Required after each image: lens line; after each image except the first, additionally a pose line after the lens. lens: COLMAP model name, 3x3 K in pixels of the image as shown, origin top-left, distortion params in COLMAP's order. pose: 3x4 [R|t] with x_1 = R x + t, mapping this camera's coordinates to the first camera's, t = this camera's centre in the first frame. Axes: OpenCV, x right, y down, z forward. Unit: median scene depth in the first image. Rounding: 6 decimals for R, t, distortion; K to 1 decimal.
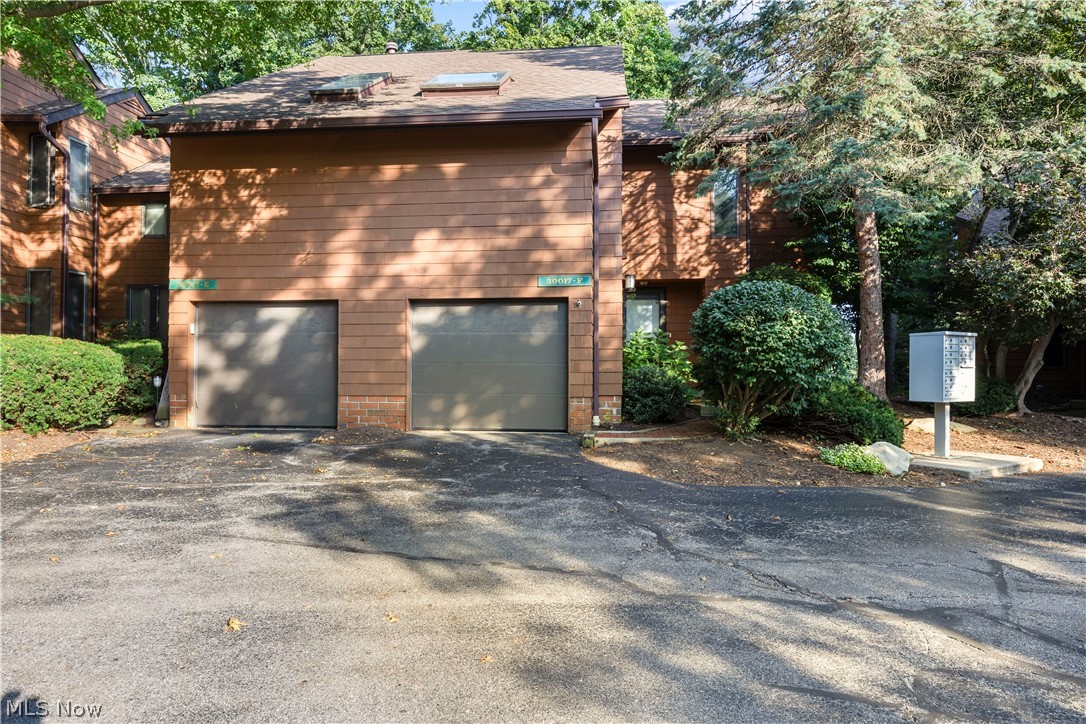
lens RADIAL K [[733.6, 0, 543.0], [0, 733.6, 362.0], [0, 0, 1]] dist [0.006463, 0.000148]
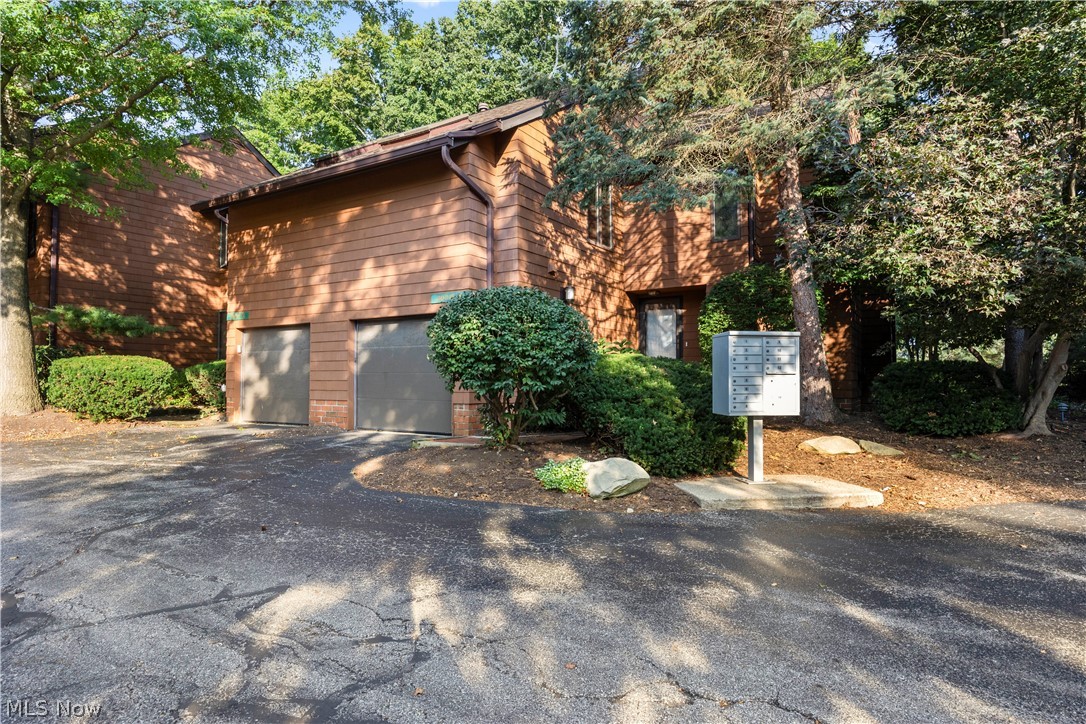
lens RADIAL K [[648.1, 0, 543.0], [0, 648.1, 362.0], [0, 0, 1]] dist [-0.023474, 0.000357]
pose [[0.891619, -0.014441, -0.452556, 0.413818], [0.004187, 0.999712, -0.023651, 0.006427], [0.452767, 0.019193, 0.891422, 0.148052]]
